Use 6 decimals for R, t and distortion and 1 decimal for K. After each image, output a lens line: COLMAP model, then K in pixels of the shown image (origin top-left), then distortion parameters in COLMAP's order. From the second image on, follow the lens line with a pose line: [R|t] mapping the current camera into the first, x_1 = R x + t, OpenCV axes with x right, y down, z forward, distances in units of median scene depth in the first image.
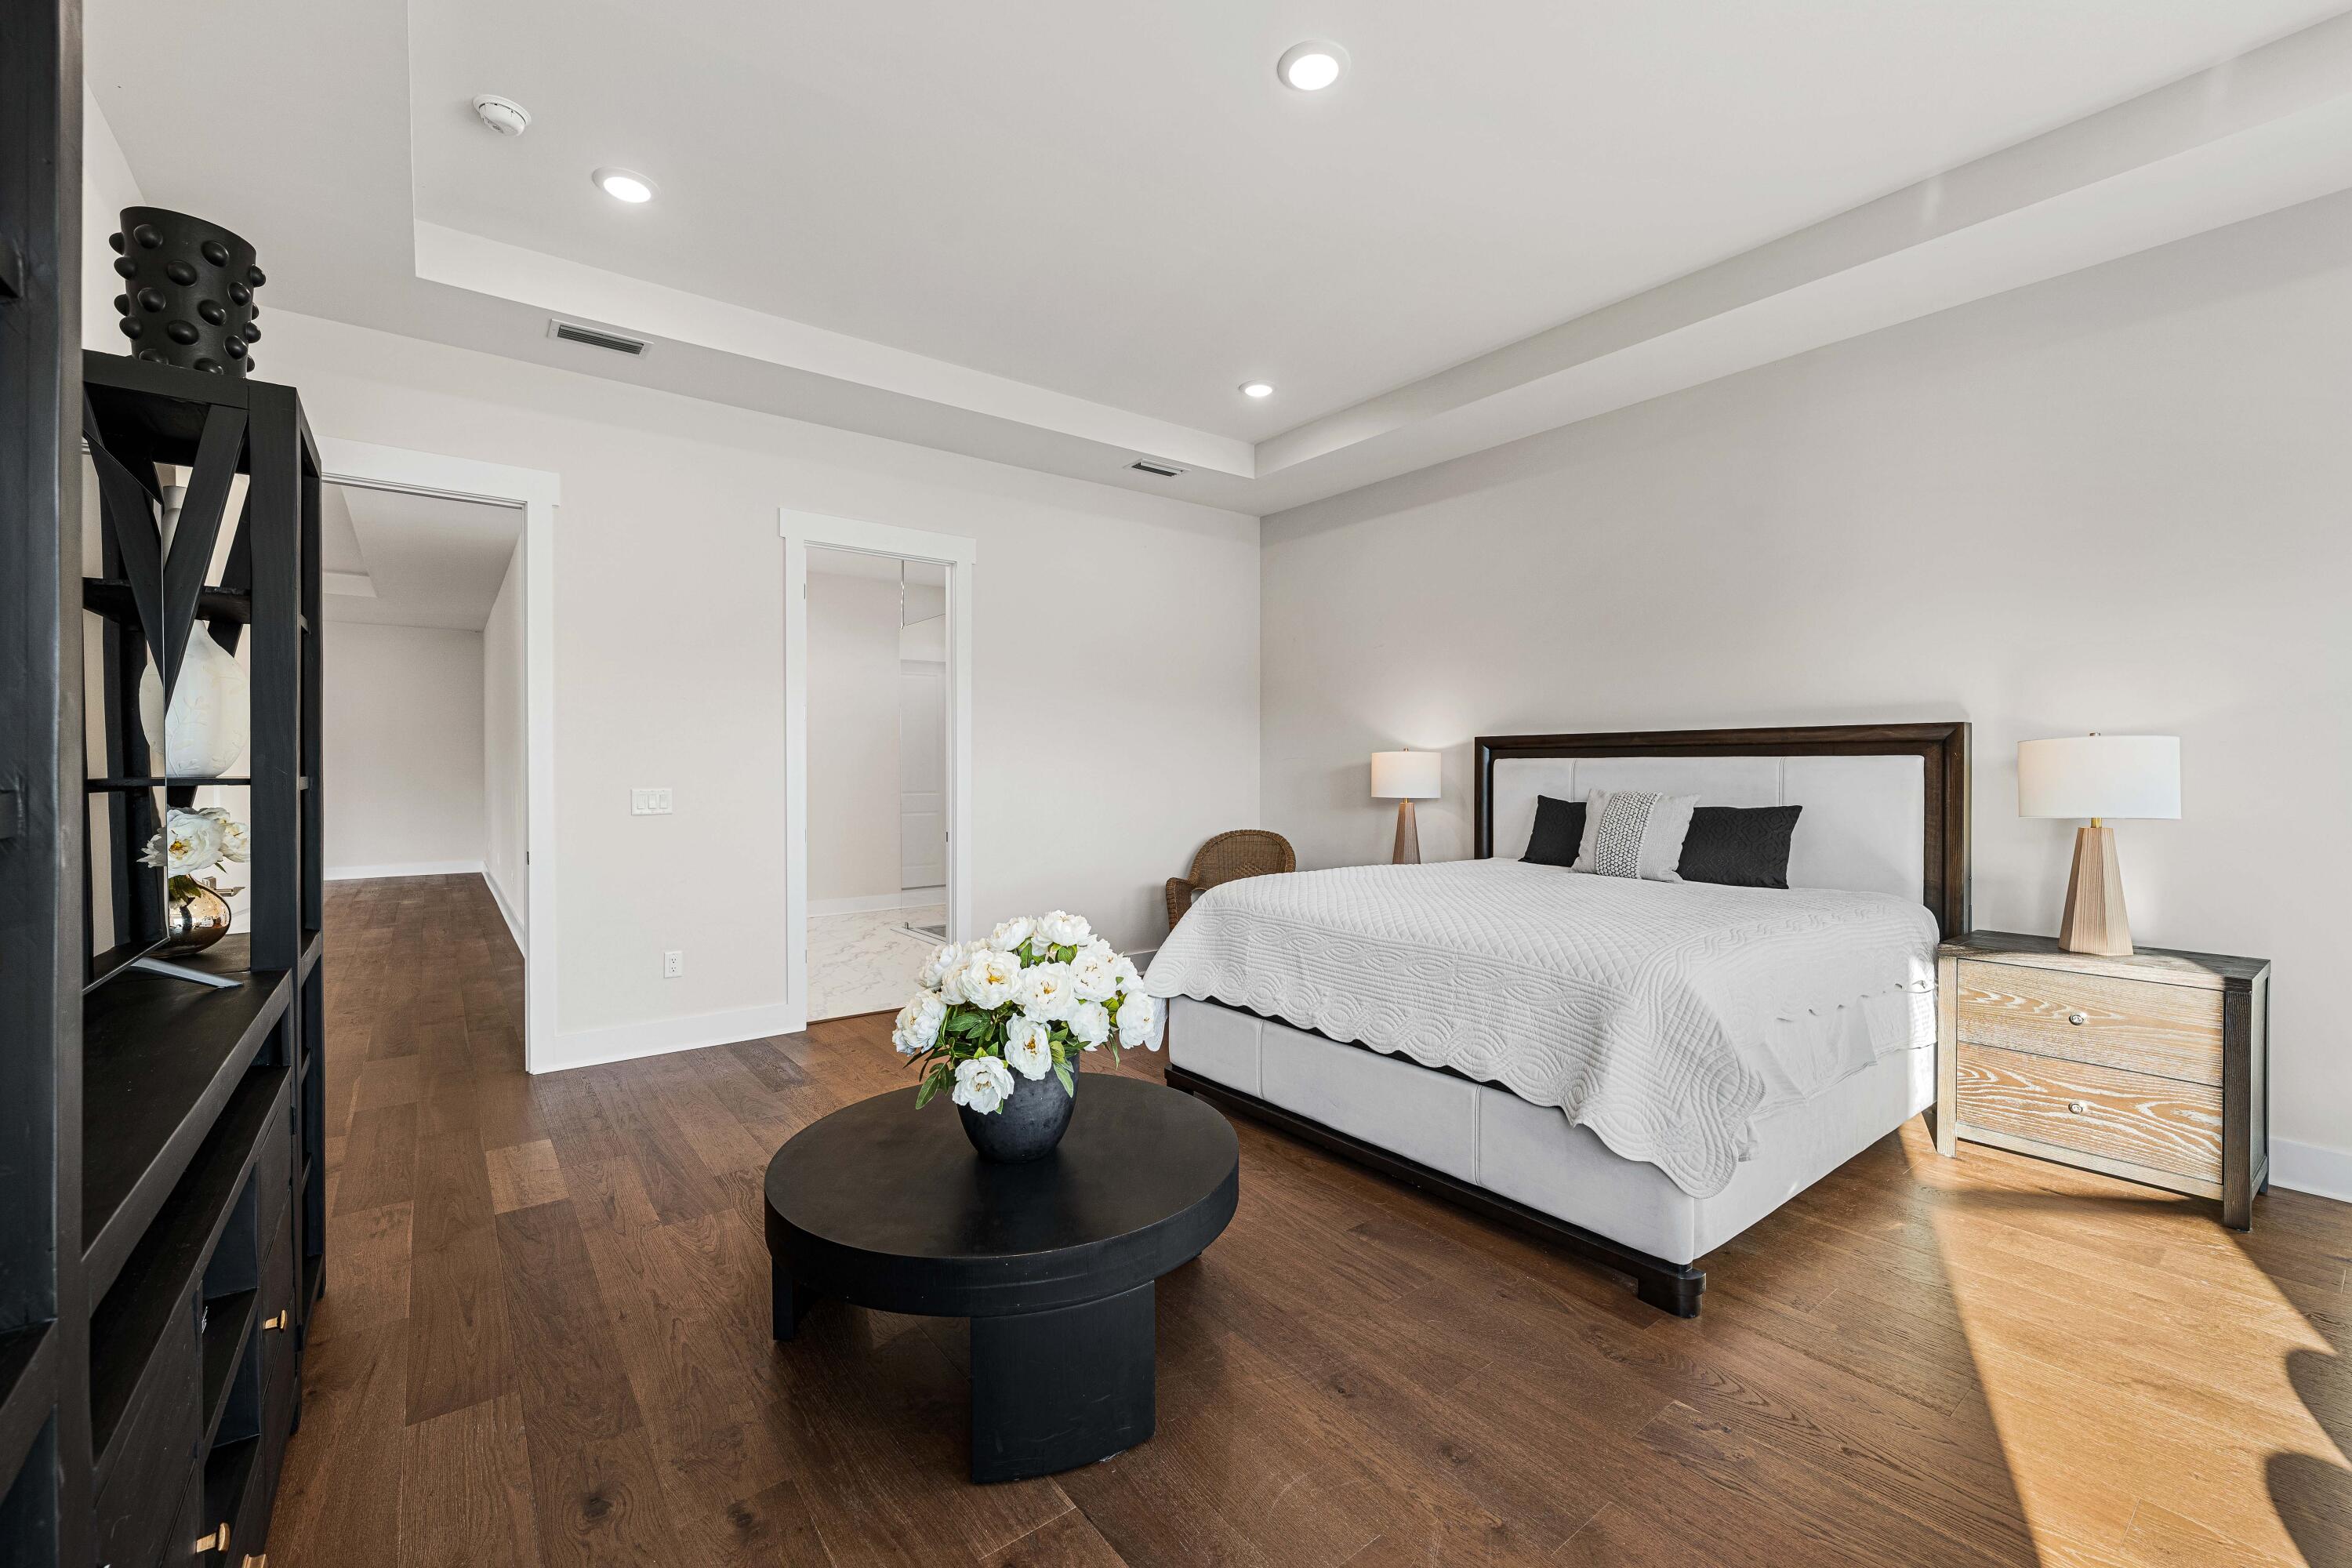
lens RADIAL K [[948.6, 0, 1172.1], [0, 948.6, 764.1], [0, 0, 1]] dist [0.001832, -0.000045]
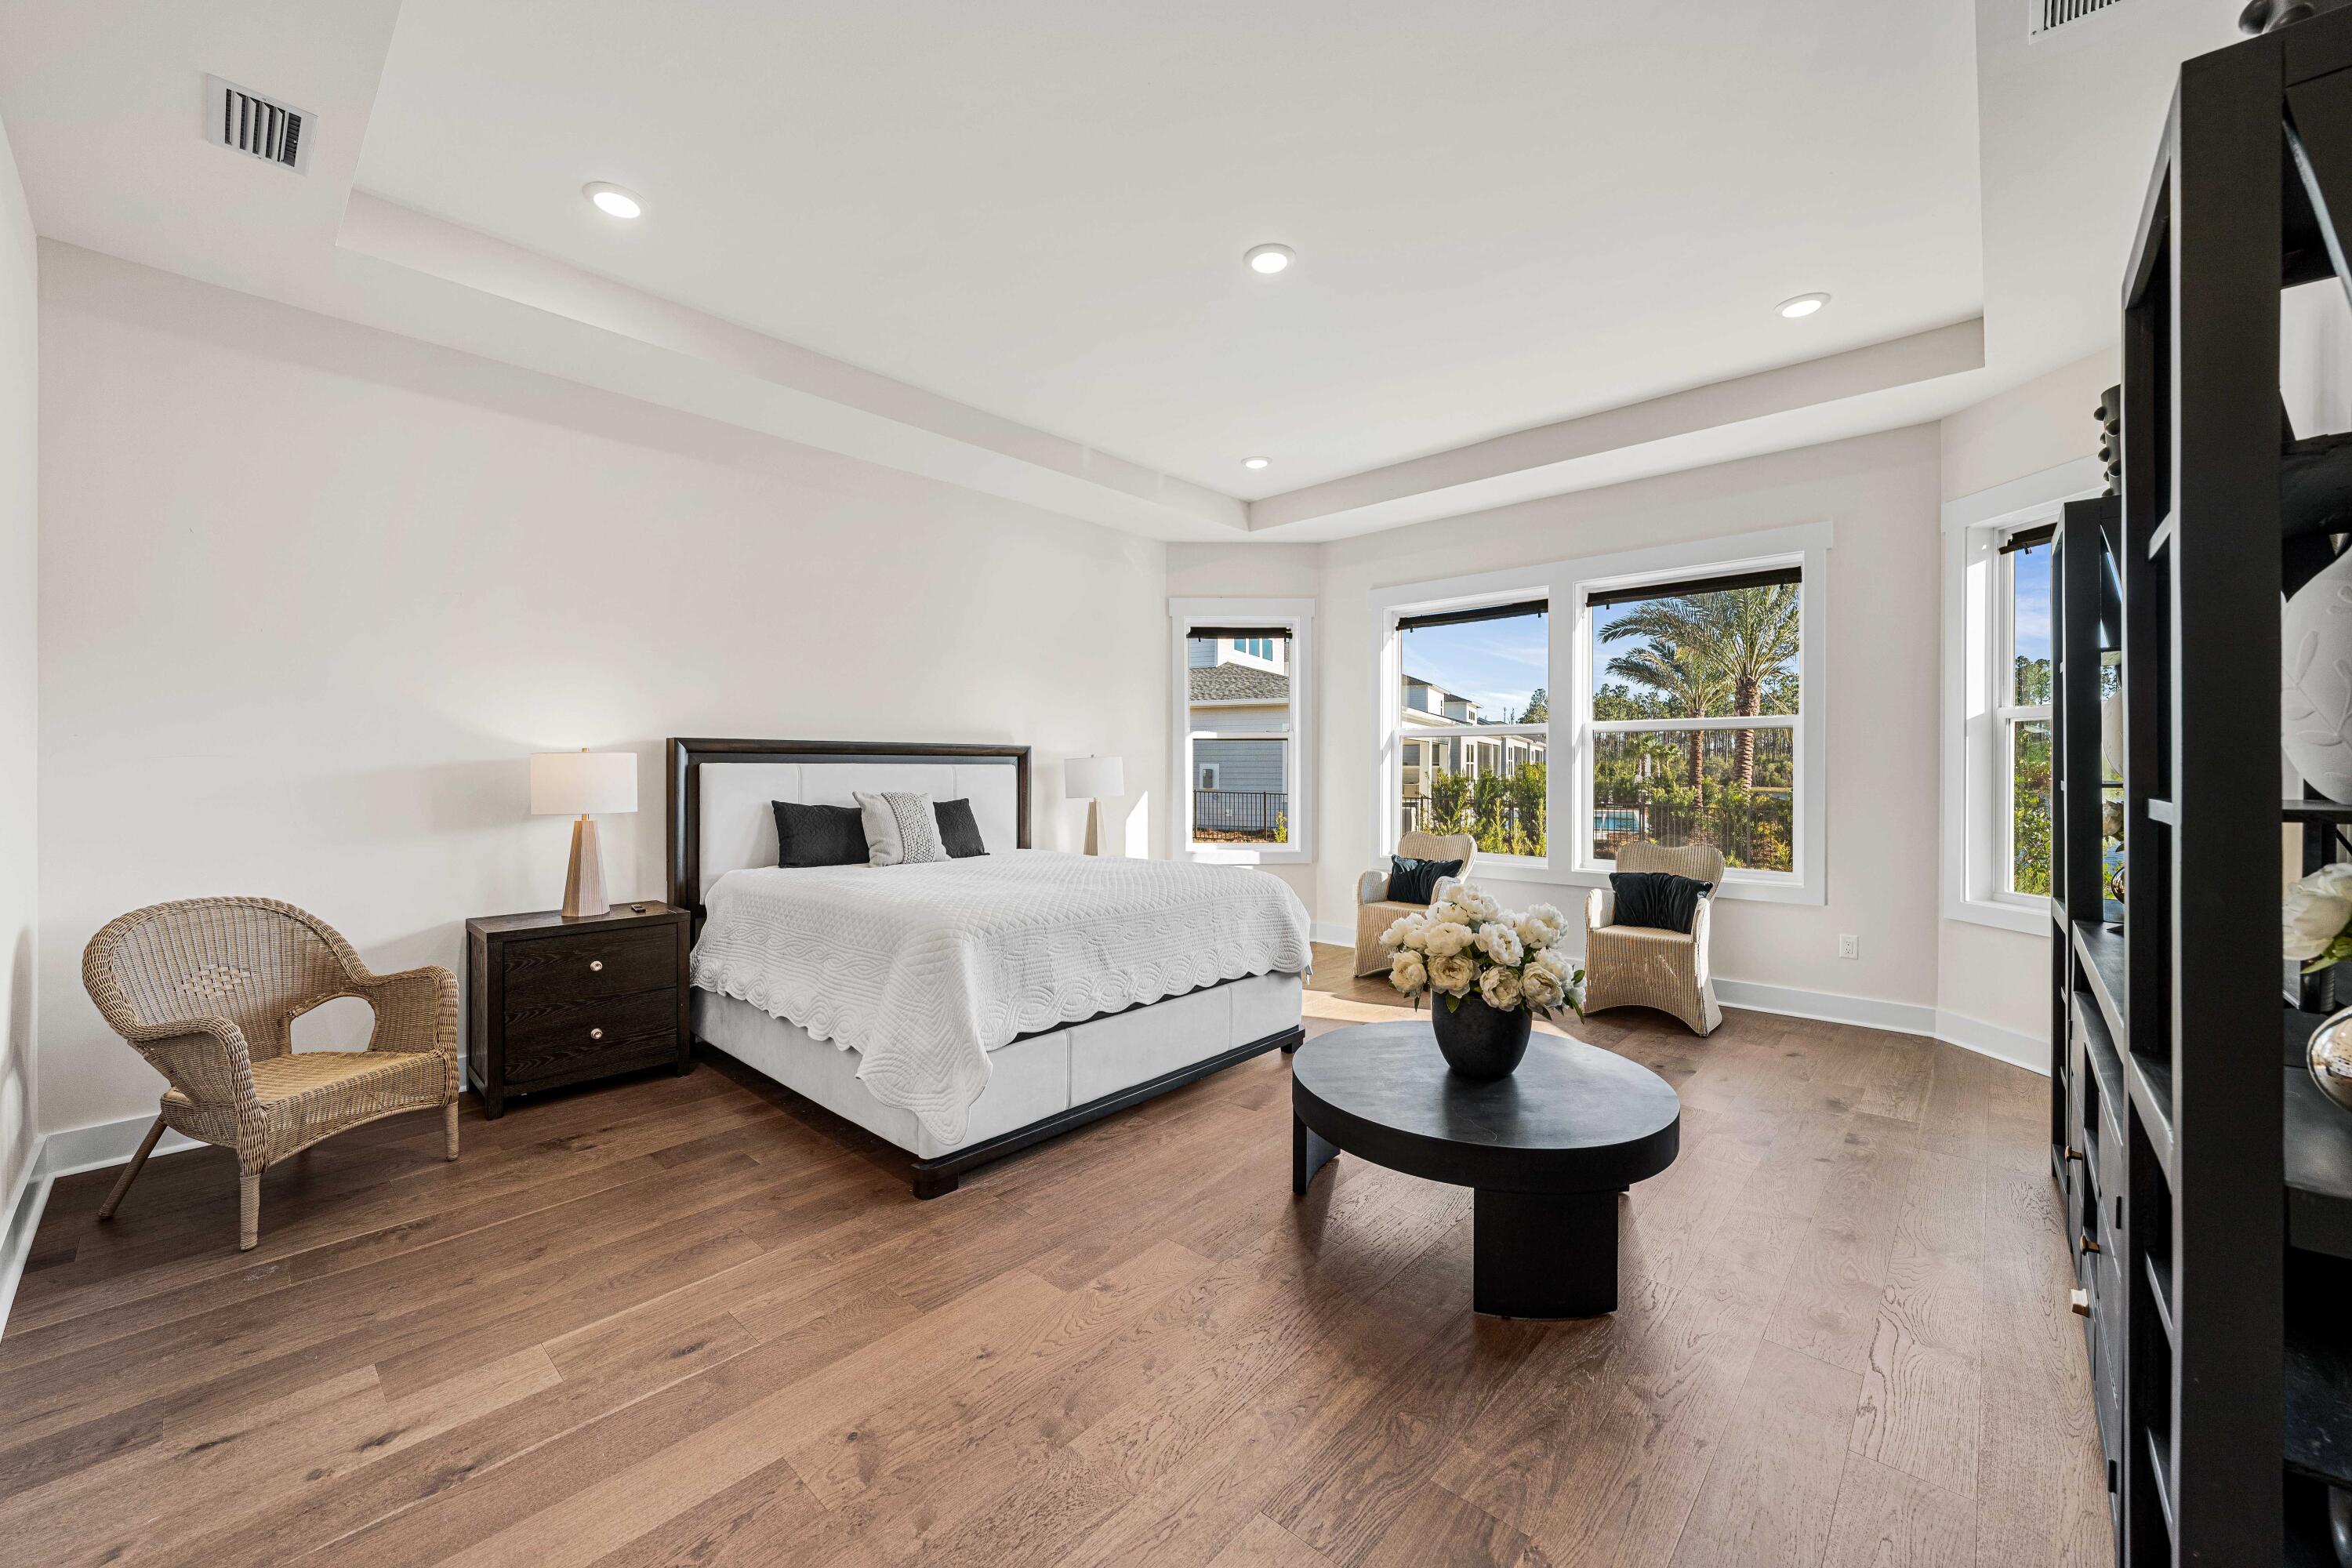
lens RADIAL K [[887.9, 0, 1171.7], [0, 887.9, 773.1], [0, 0, 1]] dist [-0.000503, 0.000126]
pose [[-0.168562, -0.003360, 0.985685, -0.719865], [-0.006945, 0.999973, 0.002221, -0.000098], [-0.985667, -0.006471, -0.168581, 0.905675]]
